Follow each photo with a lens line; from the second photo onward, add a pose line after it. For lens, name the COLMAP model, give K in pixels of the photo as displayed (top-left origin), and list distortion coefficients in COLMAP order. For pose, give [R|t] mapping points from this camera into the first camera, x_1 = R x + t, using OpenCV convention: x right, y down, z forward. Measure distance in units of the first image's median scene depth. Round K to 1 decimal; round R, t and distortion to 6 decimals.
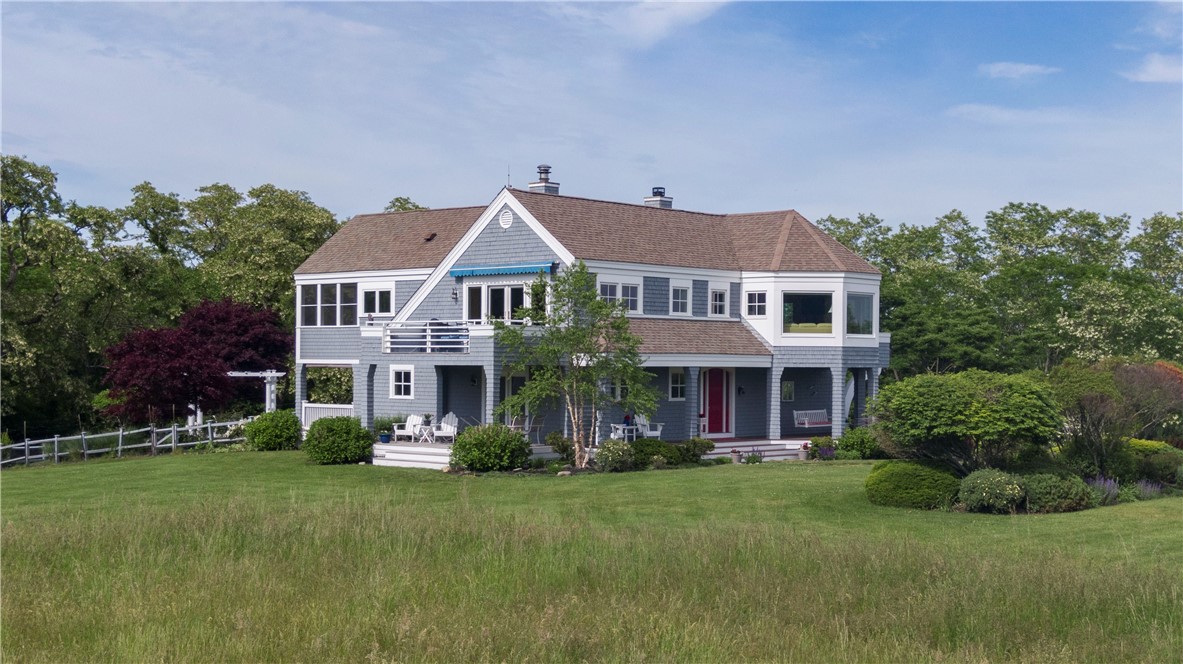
lens RADIAL K [[1582.2, 0, 591.5], [0, 1582.2, 332.0], [0, 0, 1]] dist [0.081315, -0.024487]
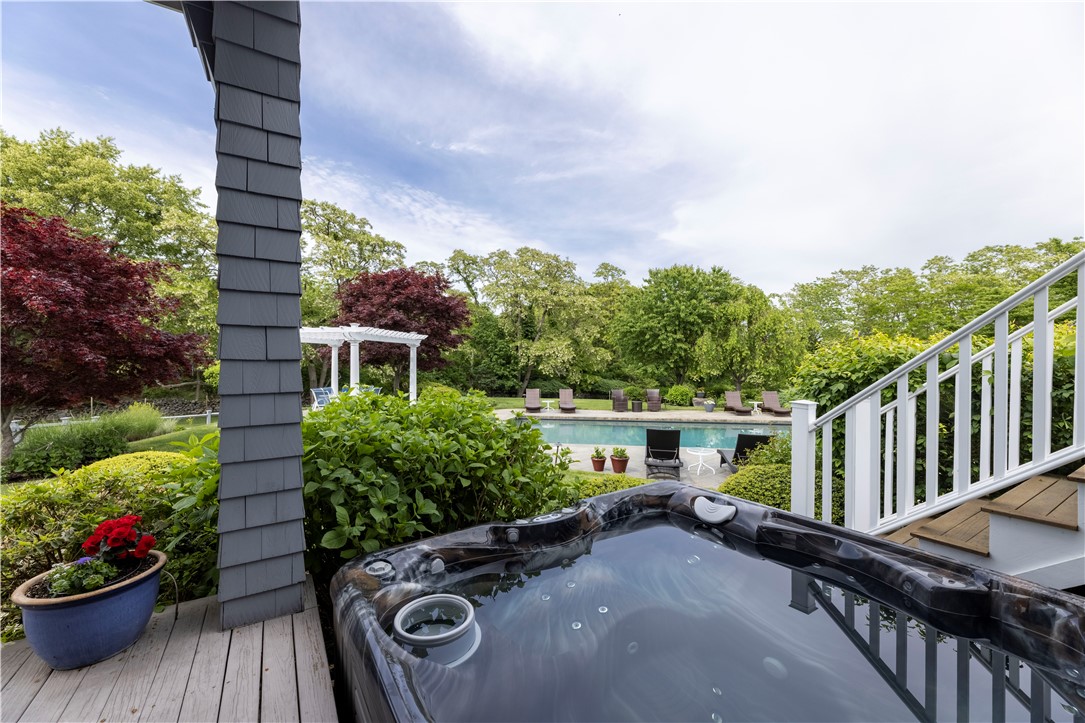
lens RADIAL K [[434.3, 0, 542.5], [0, 434.3, 361.5], [0, 0, 1]] dist [0.001689, 0.000464]
pose [[0.955047, -0.010400, -0.296272, -0.099490], [0.016356, 0.999711, 0.017631, 0.056285], [0.296003, -0.021684, 0.954941, 1.198093]]
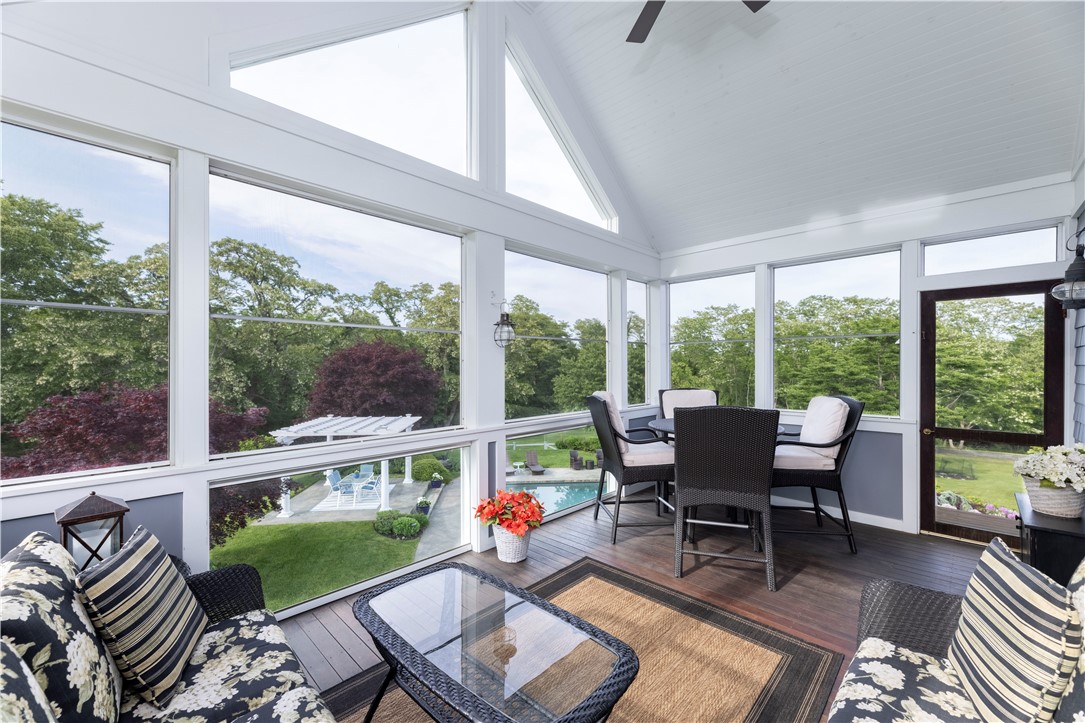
lens RADIAL K [[437.1, 0, 542.5], [0, 437.1, 361.5], [0, 0, 1]] dist [-0.000913, -0.000257]
pose [[0.998522, -0.011774, -0.053049, -0.157950], [0.012409, 0.999855, 0.011653, -0.013581], [0.052904, -0.012294, 0.998524, 1.112478]]
